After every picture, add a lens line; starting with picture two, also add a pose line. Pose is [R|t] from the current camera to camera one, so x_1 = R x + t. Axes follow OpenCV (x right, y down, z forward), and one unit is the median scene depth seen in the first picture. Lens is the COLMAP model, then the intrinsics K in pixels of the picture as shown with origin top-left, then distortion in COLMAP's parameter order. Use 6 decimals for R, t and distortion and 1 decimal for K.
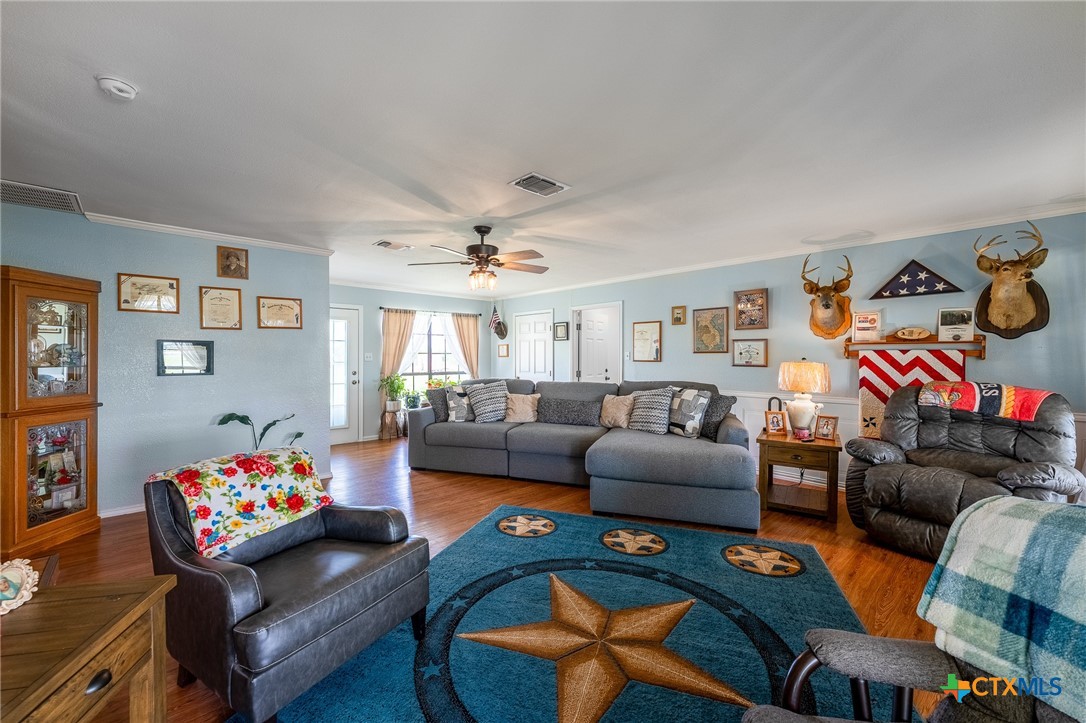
lens RADIAL K [[439.1, 0, 543.1], [0, 439.1, 359.3], [0, 0, 1]] dist [0.001822, -0.000352]
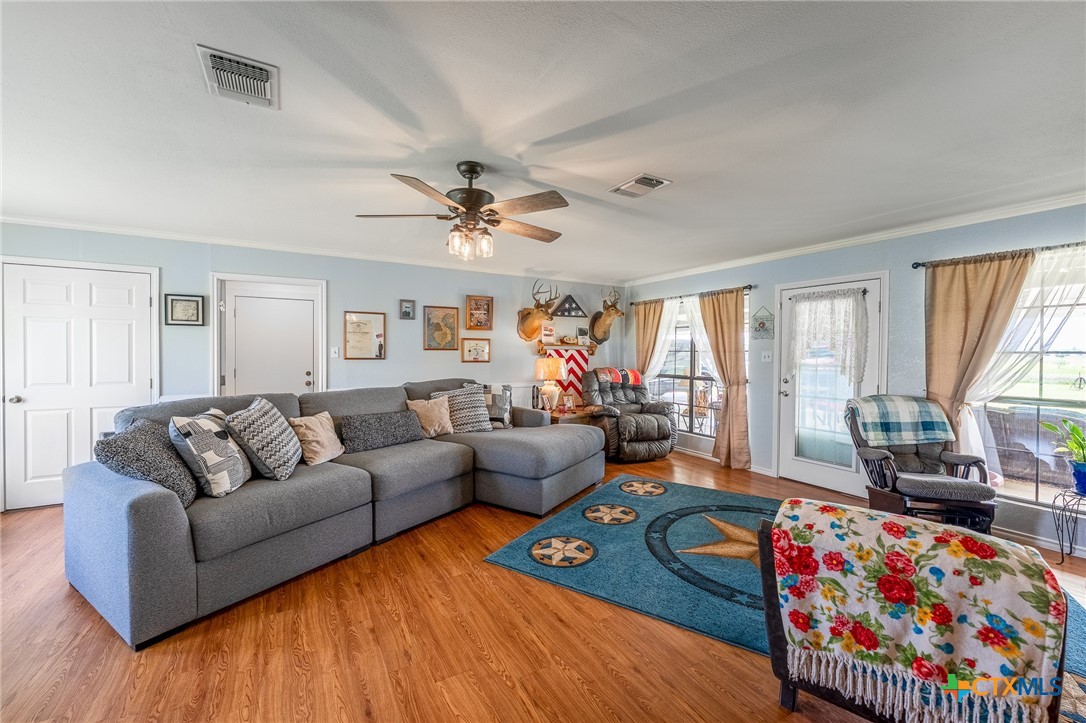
lens RADIAL K [[439.1, 0, 543.1], [0, 439.1, 359.3], [0, 0, 1]] dist [0.001822, -0.000352]
pose [[0.213477, -0.016894, 0.976802, -0.775866], [0.001162, 0.999854, 0.017039, -0.013771], [-0.976947, -0.002503, 0.213465, 0.743783]]
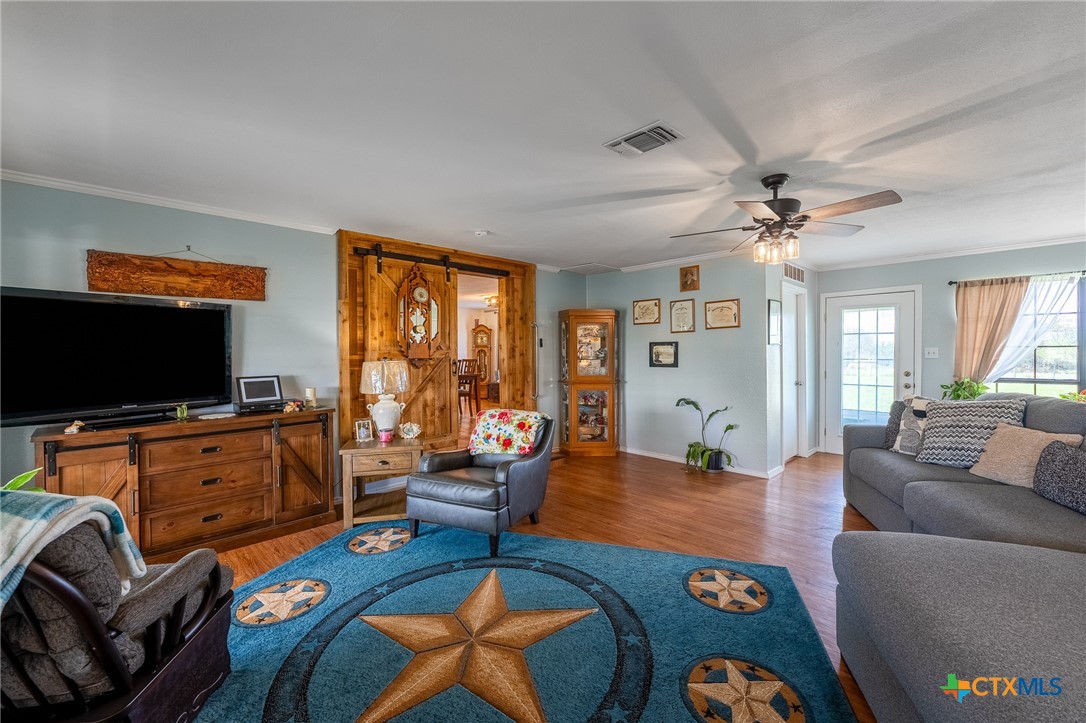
lens RADIAL K [[439.1, 0, 543.1], [0, 439.1, 359.3], [0, 0, 1]] dist [0.001822, -0.000352]
pose [[0.019726, 0.014996, -0.999693, 0.589328], [-0.000898, 0.999887, 0.014981, -0.008059], [0.999805, 0.000603, 0.019737, 0.596447]]
